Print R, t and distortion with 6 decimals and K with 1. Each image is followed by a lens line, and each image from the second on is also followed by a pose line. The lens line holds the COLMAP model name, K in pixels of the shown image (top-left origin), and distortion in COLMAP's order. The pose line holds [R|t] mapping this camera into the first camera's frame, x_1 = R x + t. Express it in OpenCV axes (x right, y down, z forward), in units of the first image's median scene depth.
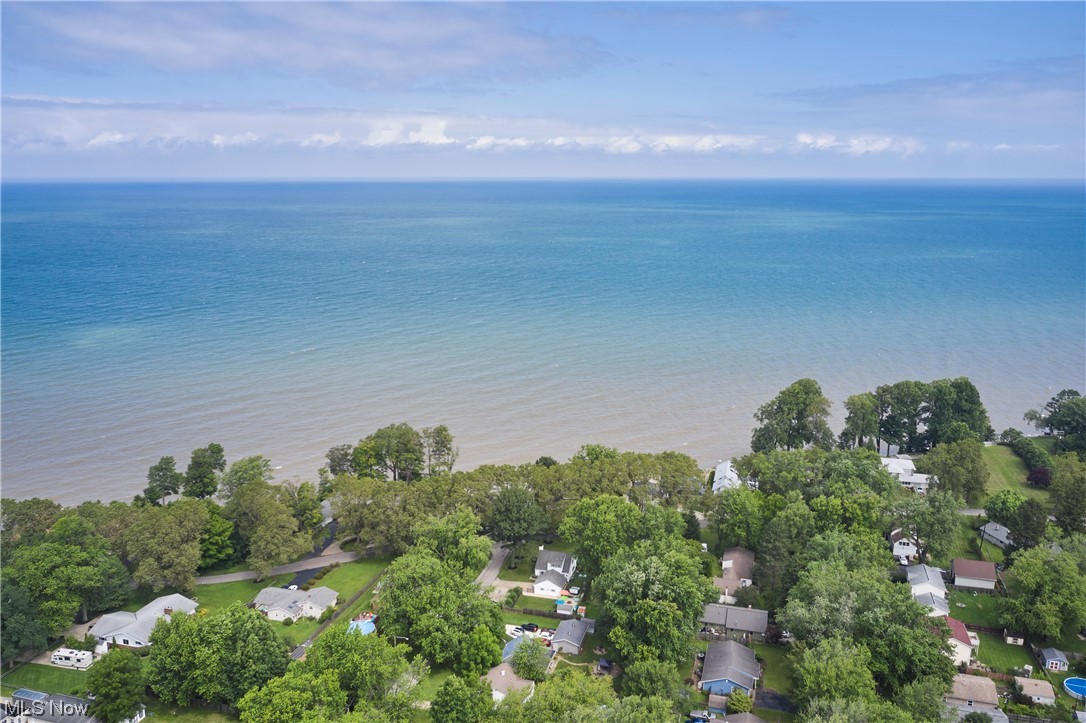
lens RADIAL K [[864.2, 0, 543.1], [0, 864.2, 305.3], [0, 0, 1]] dist [0.012293, -0.001929]
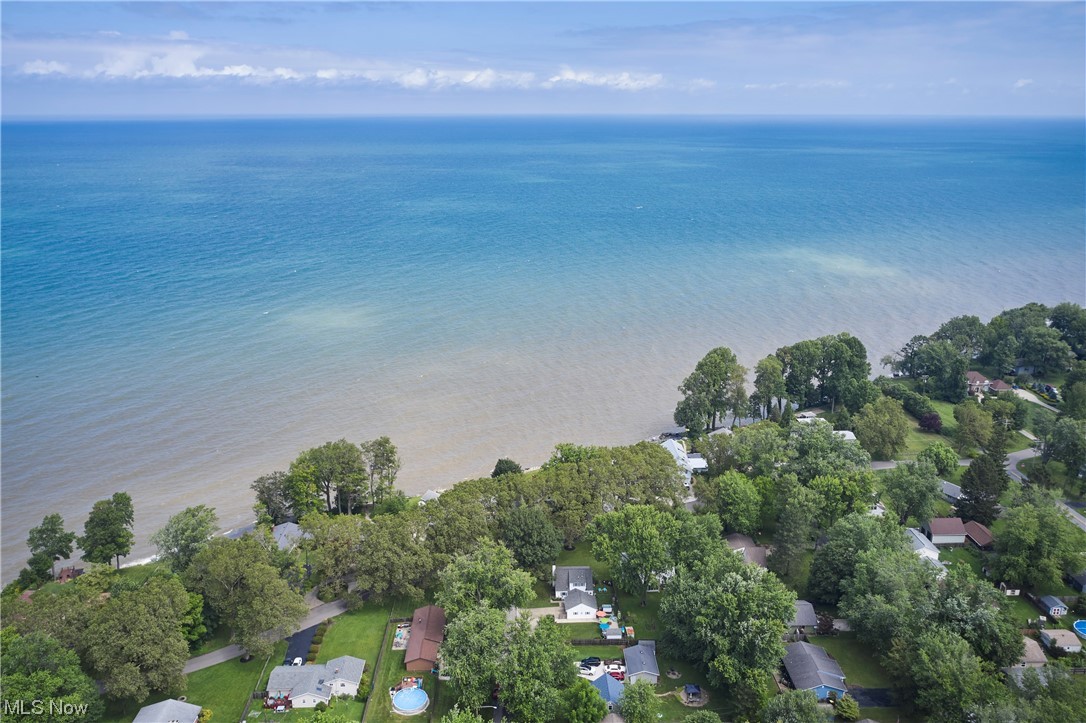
lens RADIAL K [[880.1, 0, 543.0], [0, 880.1, 361.5], [0, 0, 1]] dist [0.006723, -0.017531]
pose [[0.950768, -0.080196, 0.299347, -0.286020], [0.039266, 0.989326, 0.140331, -0.069821], [-0.307405, -0.121668, 0.943768, 0.150944]]
